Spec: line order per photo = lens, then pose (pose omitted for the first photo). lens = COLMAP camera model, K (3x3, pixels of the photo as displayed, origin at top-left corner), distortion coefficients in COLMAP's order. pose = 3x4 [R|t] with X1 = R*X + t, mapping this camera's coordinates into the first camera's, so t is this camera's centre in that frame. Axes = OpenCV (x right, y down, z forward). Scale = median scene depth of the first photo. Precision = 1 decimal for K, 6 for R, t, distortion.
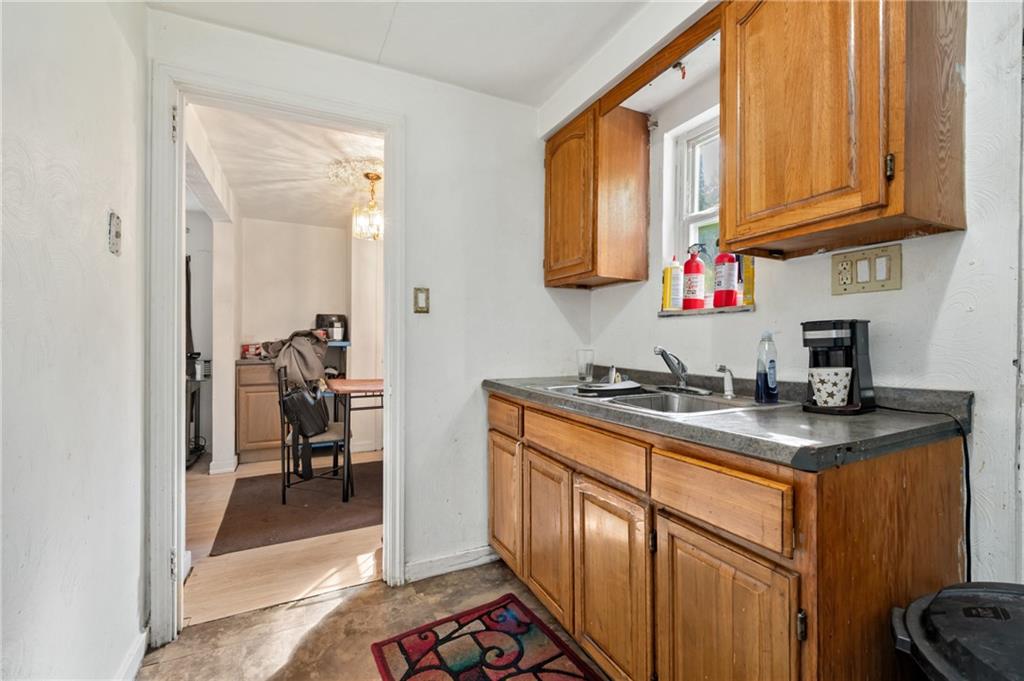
lens RADIAL K [[434.9, 0, 514.8], [0, 434.9, 341.5], [0, 0, 1]] dist [-0.003394, 0.000534]
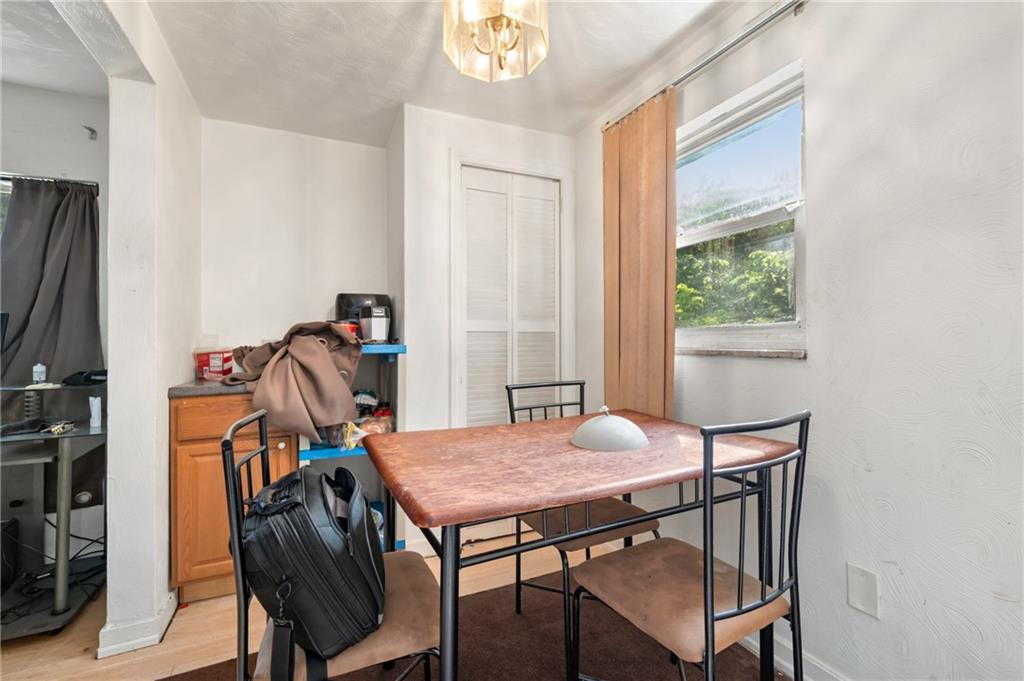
lens RADIAL K [[434.9, 0, 510.8], [0, 434.9, 337.3], [0, 0, 1]] dist [-0.003394, 0.000534]
pose [[0.999276, -0.013516, -0.035575, -0.238497], [0.013077, 0.999836, -0.012541, 0.000110], [0.035739, 0.012067, 0.999288, 0.503029]]
